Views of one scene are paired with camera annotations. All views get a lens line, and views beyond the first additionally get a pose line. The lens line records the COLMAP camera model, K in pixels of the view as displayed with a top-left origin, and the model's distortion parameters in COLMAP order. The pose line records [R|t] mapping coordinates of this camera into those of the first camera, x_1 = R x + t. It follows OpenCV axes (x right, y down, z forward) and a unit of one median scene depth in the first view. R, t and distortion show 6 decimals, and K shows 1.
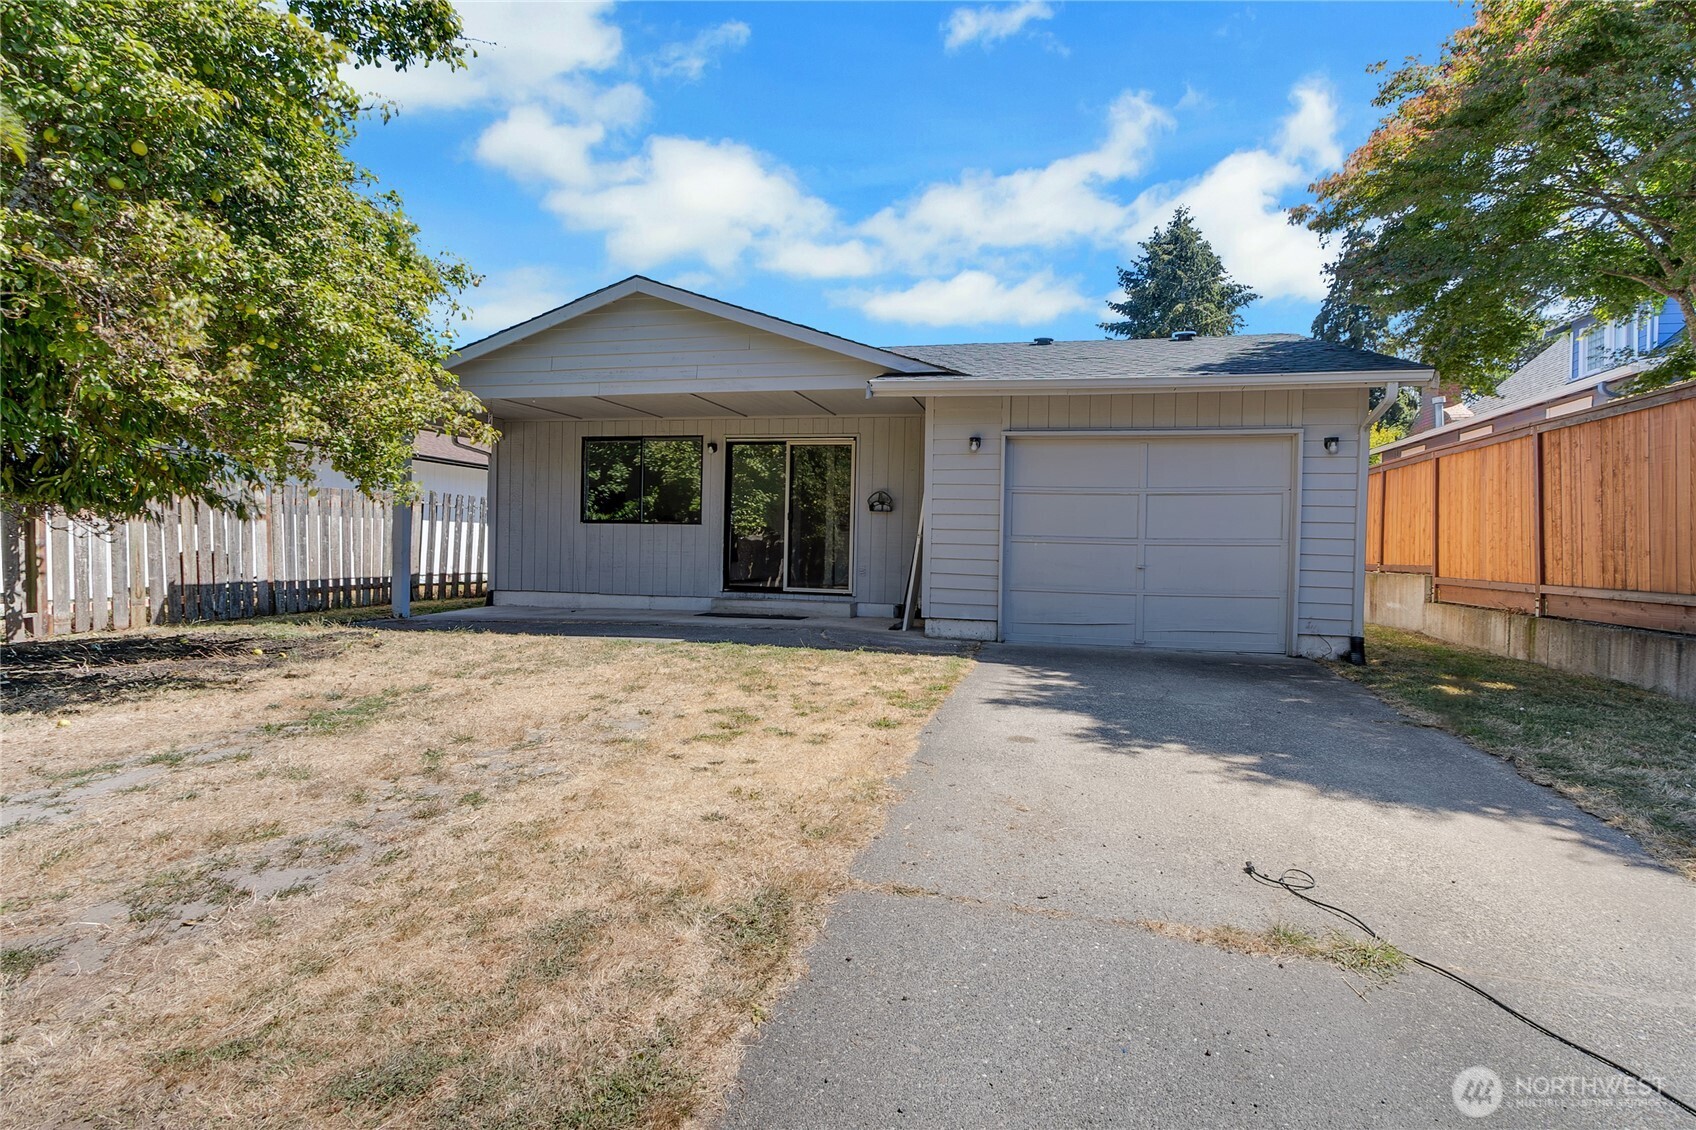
lens RADIAL K [[813.8, 0, 848.0], [0, 813.8, 565.0], [0, 0, 1]] dist [-0.003115, -0.000354]
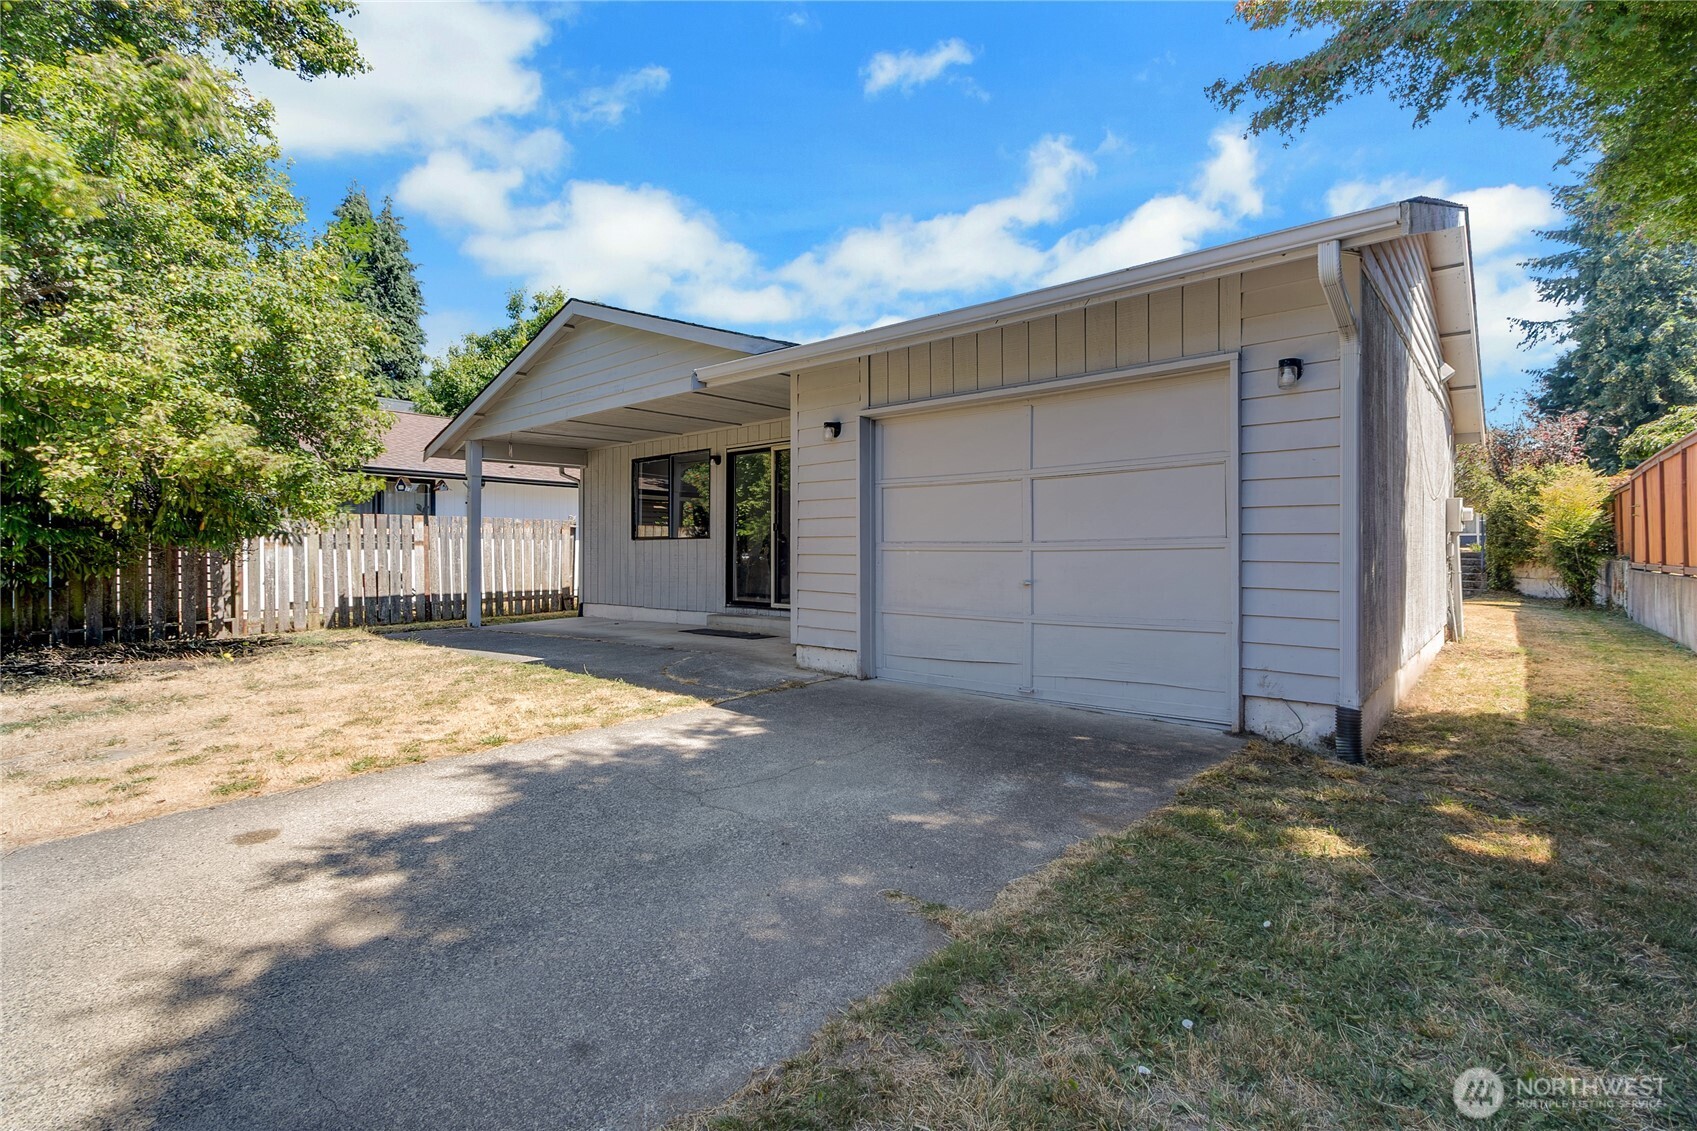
lens RADIAL K [[769.6, 0, 835.4], [0, 769.6, 544.5], [0, 0, 1]] dist [0.002185, 0.000182]
pose [[0.880929, -0.026304, -0.472518, 0.461203], [0.008191, 0.999152, -0.040350, -0.004107], [0.473178, 0.031675, 0.880397, 0.296603]]
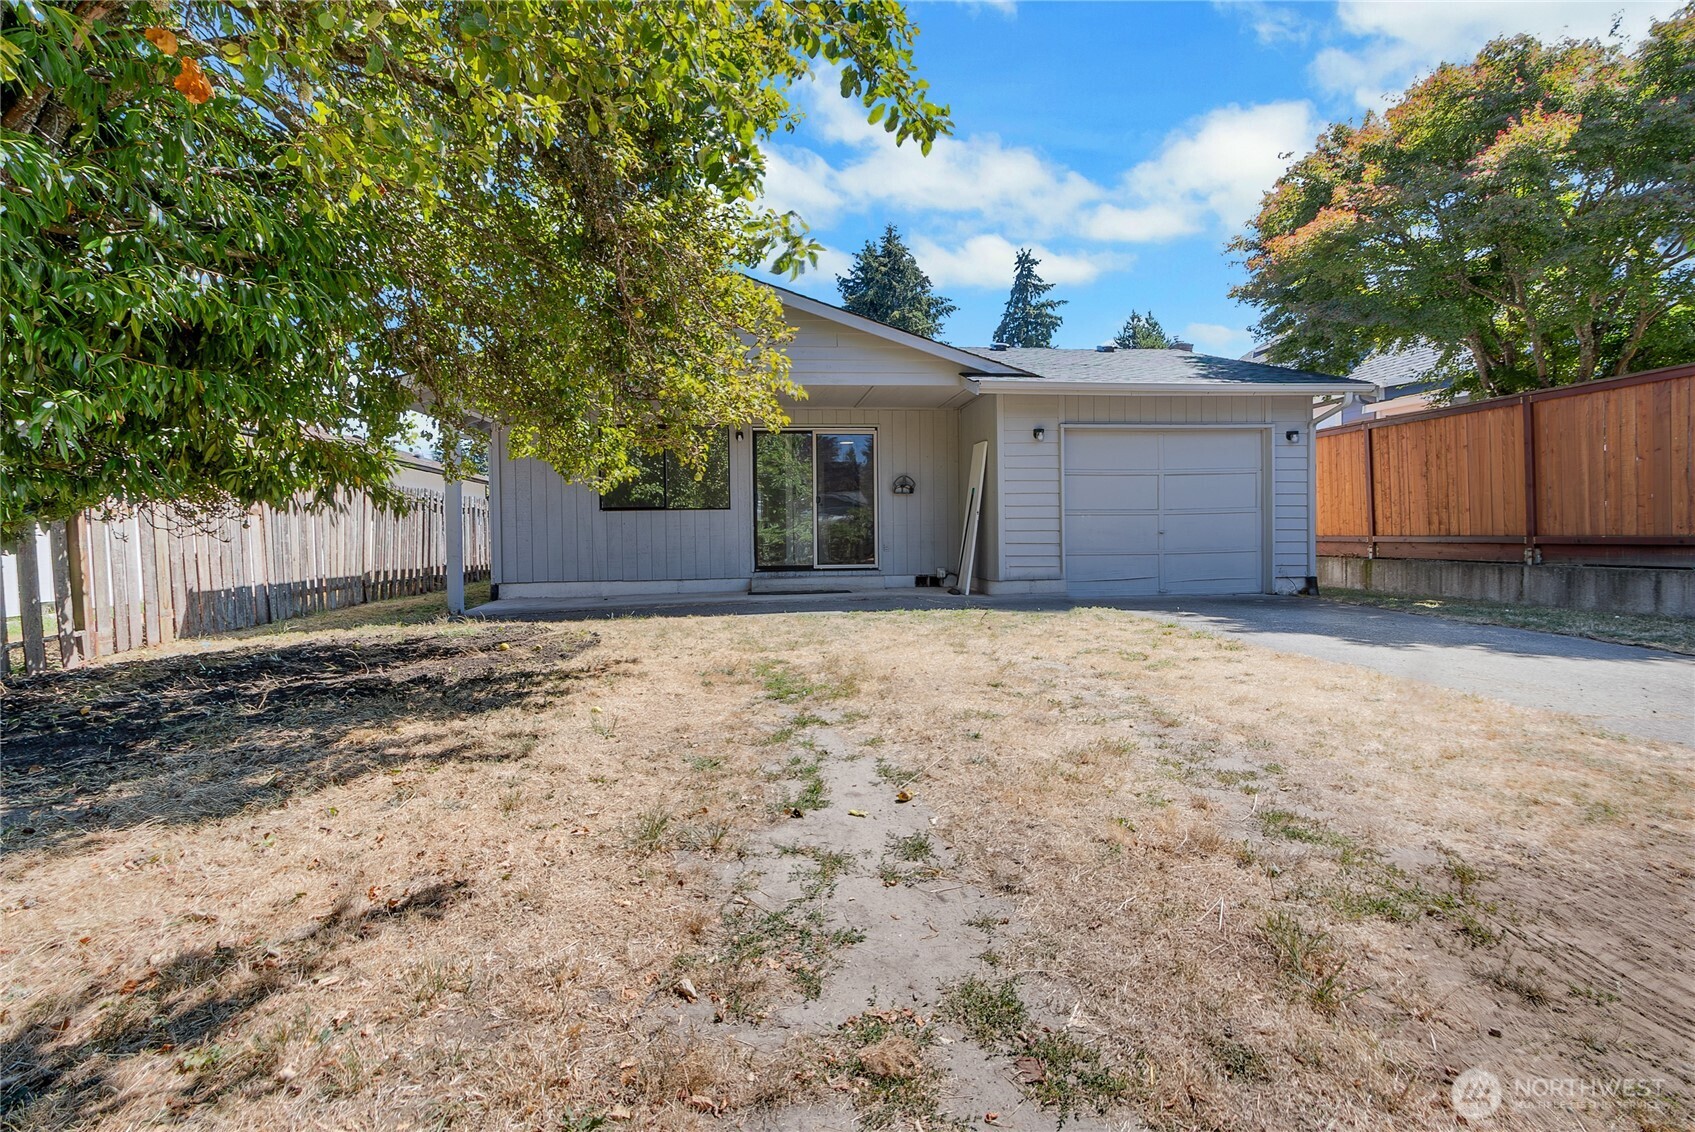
lens RADIAL K [[794.7, 0, 780.8], [0, 794.7, 559.9], [0, 0, 1]] dist [-0.001892, 0.000054]
pose [[0.948678, -0.043608, 0.313223, -0.519739], [0.040750, 0.999047, 0.015669, 0.002082], [-0.313608, -0.002101, 0.949550, 0.006376]]
